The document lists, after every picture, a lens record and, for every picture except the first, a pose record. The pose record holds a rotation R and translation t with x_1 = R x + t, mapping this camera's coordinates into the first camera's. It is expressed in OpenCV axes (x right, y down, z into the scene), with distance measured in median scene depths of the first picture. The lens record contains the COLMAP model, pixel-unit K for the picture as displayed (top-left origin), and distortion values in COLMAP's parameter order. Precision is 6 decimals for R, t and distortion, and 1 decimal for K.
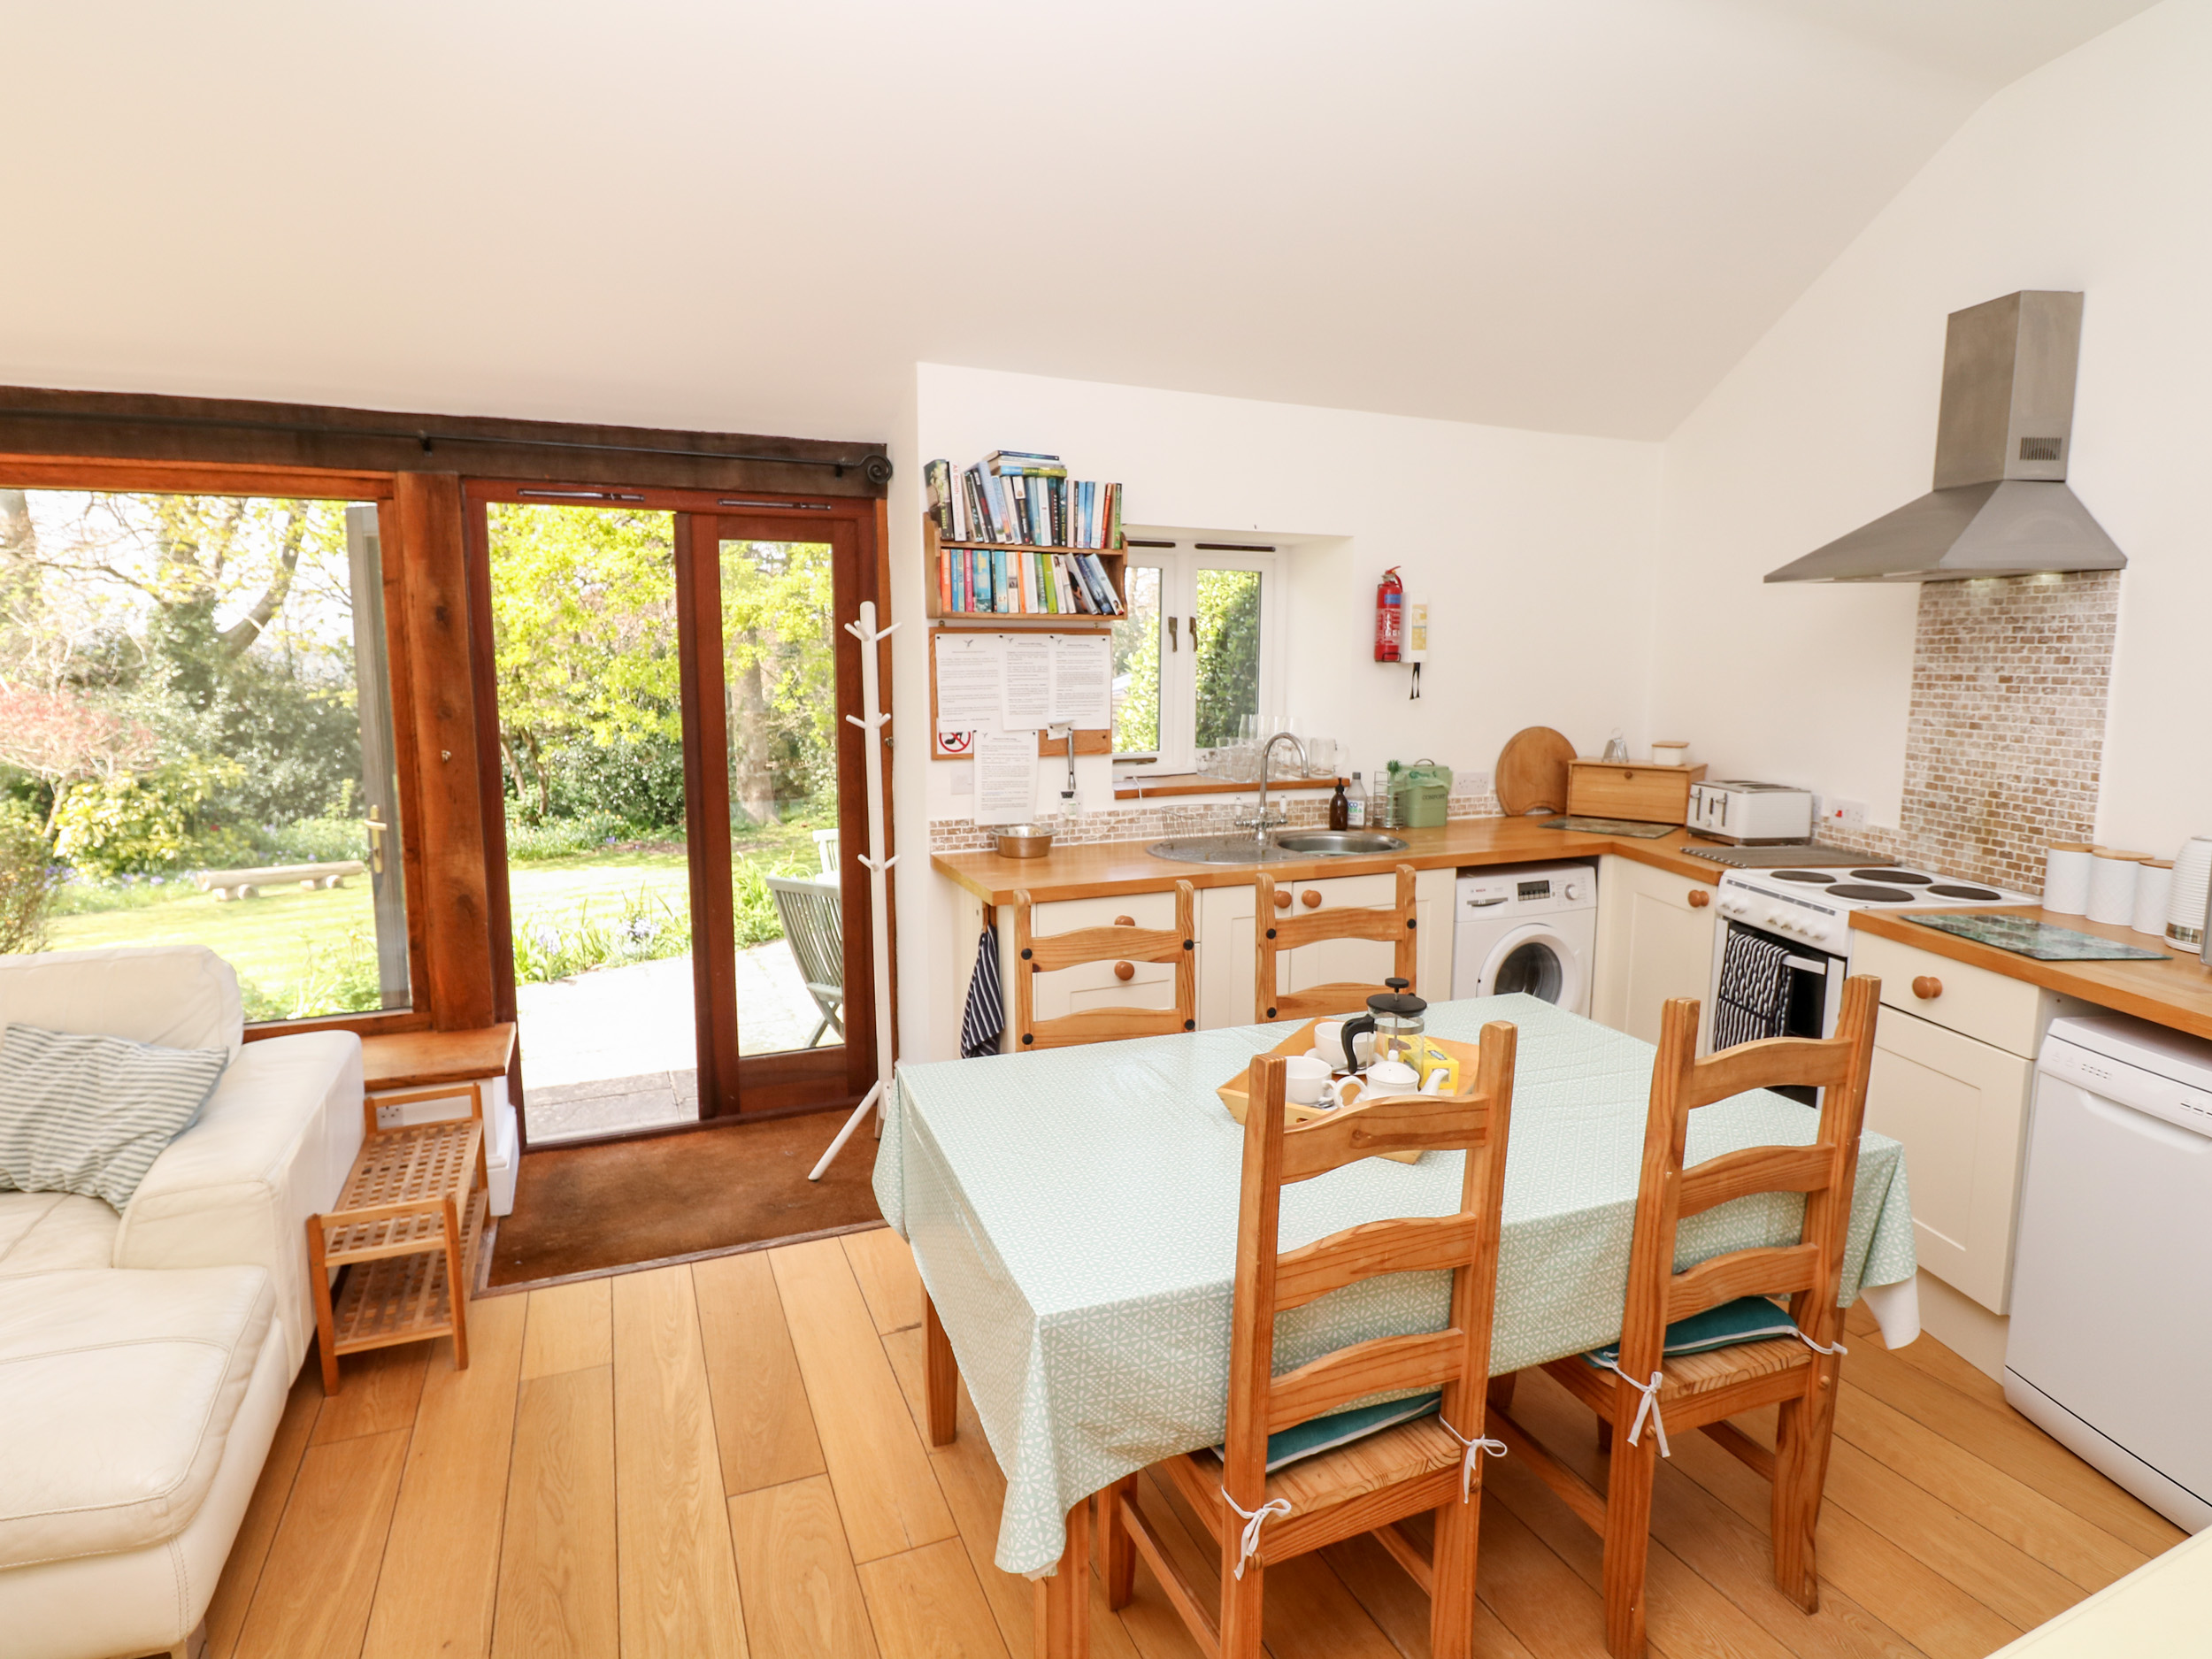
lens RADIAL K [[1161.9, 0, 1106.0], [0, 1161.9, 829.5], [0, 0, 1]] dist [-0.002623, -0.002687]
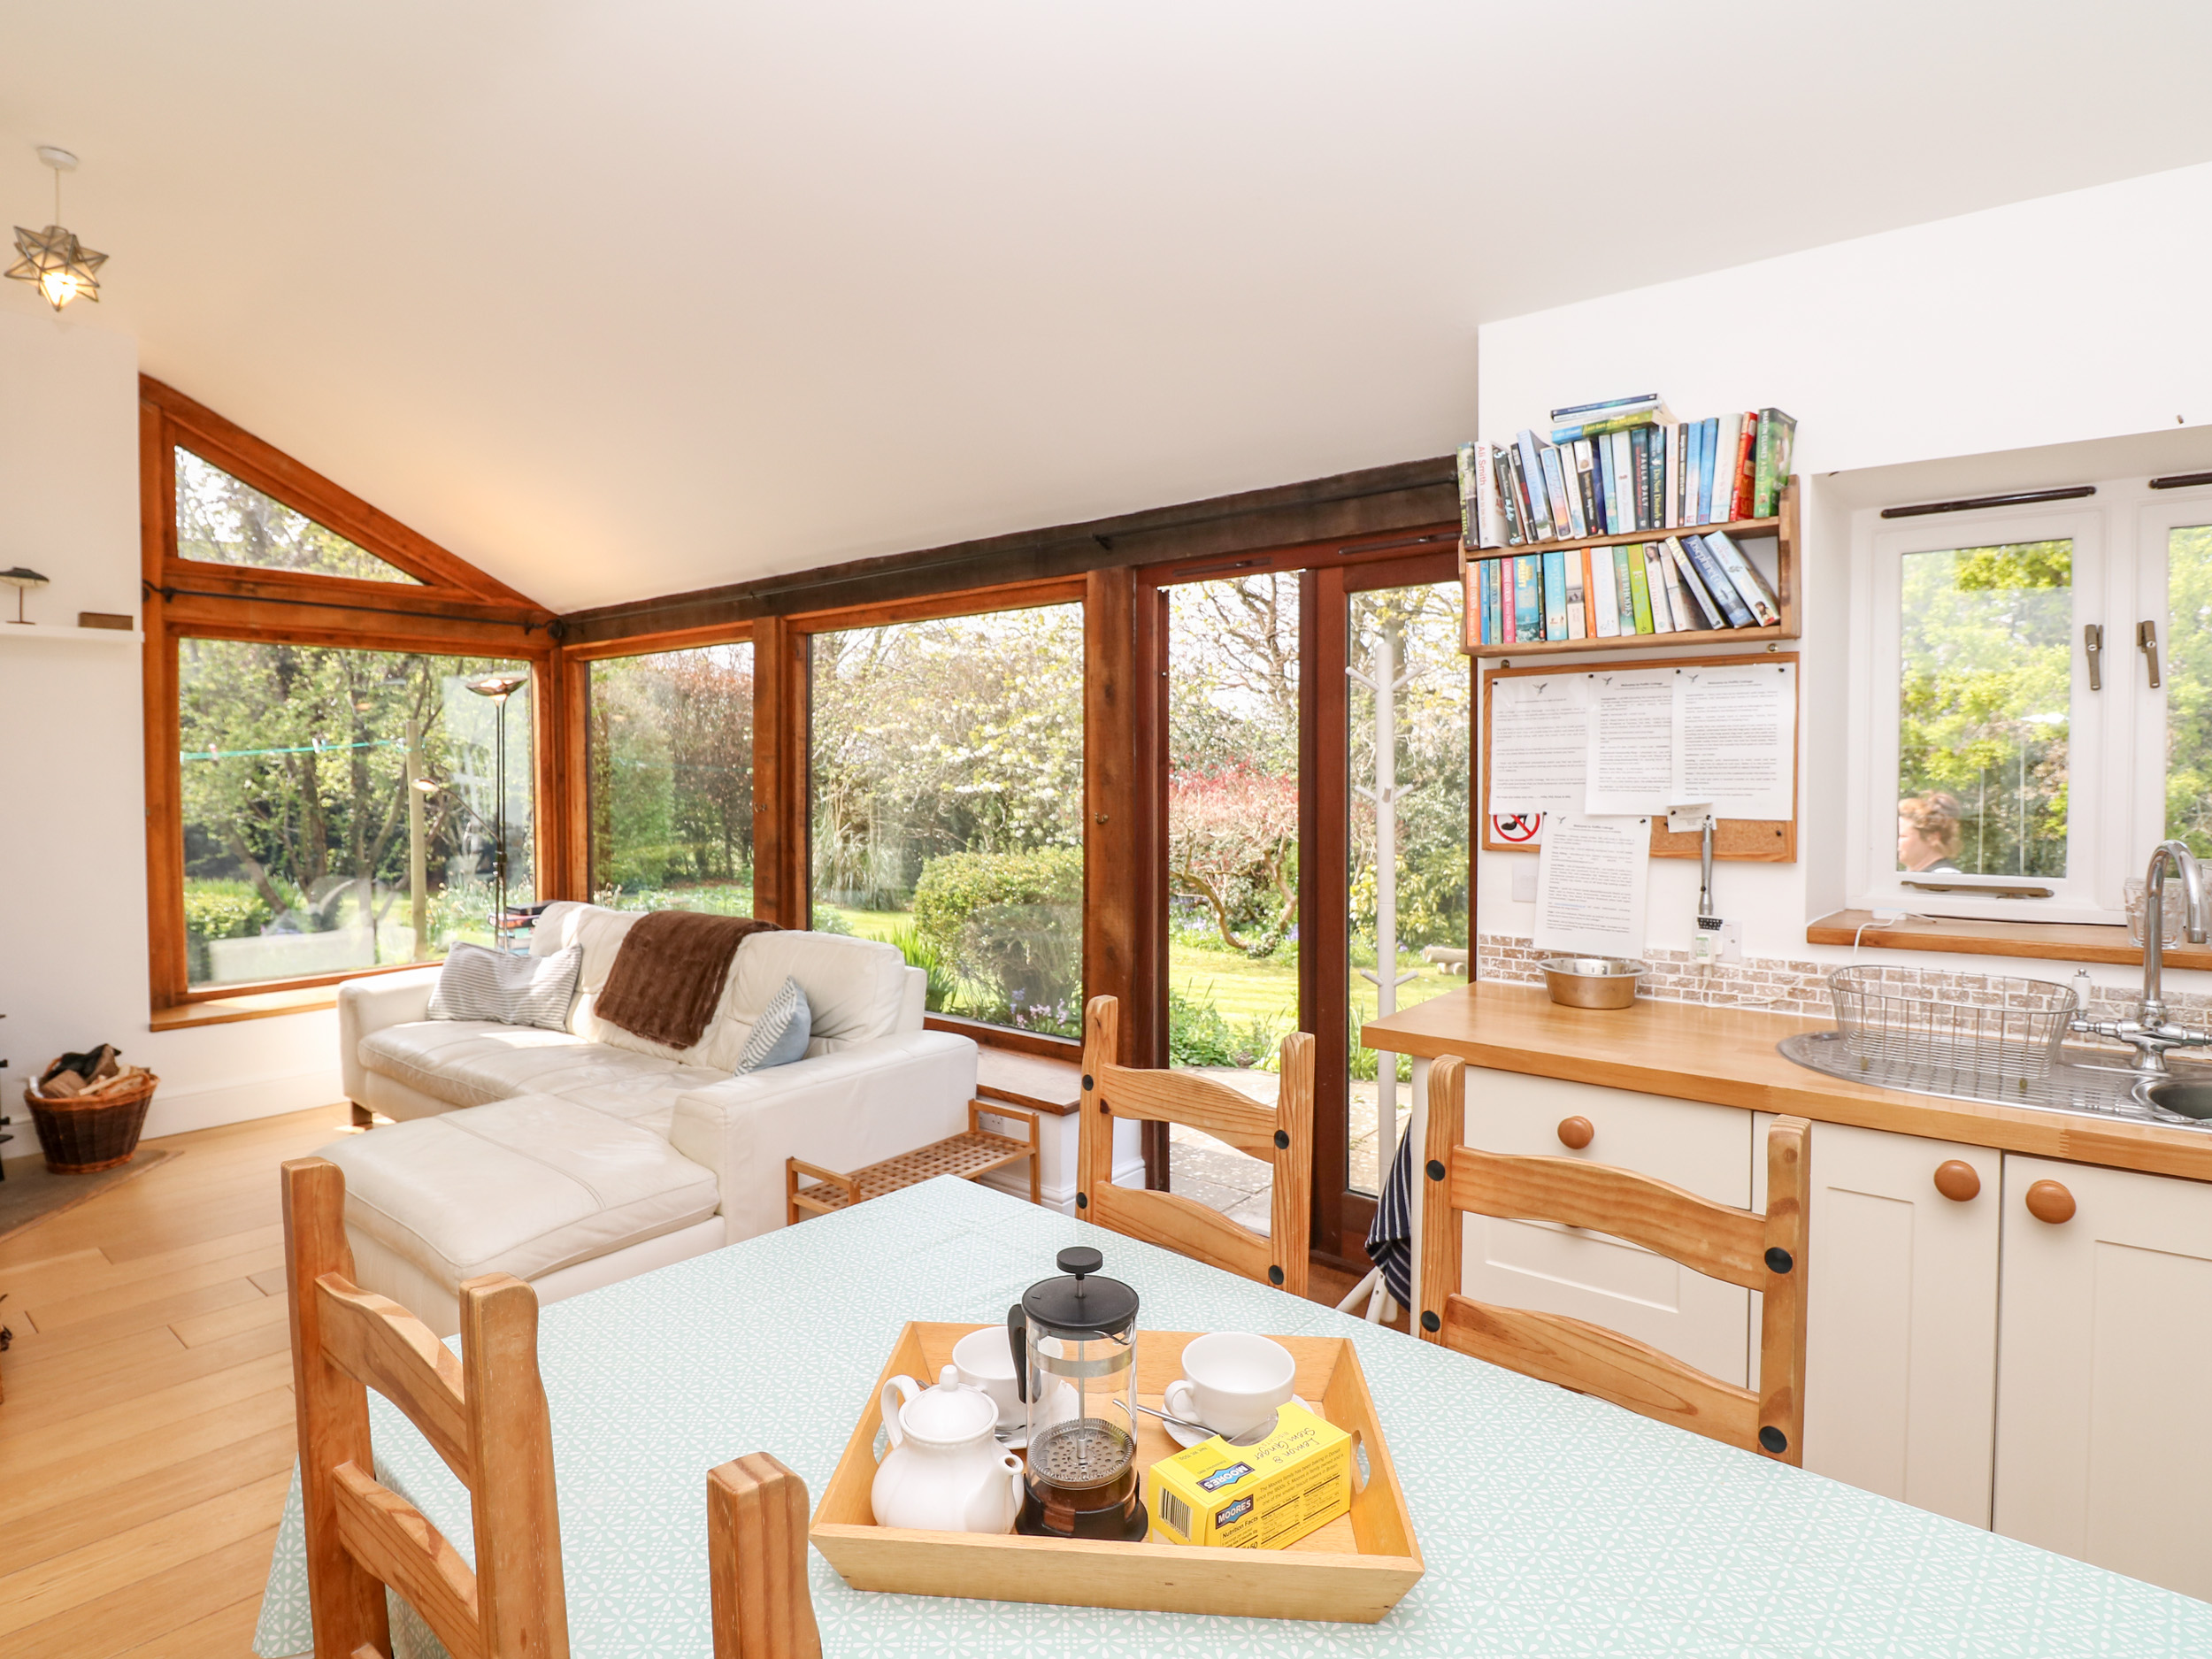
lens RADIAL K [[1187.0, 0, 1046.5], [0, 1187.0, 809.0], [0, 0, 1]] dist [-0.002492, -0.000776]
pose [[0.436568, 0.025632, -0.899306, 0.400428], [-0.131192, 0.990723, -0.035450, -0.023096], [0.890054, 0.133458, 0.435881, 0.428778]]
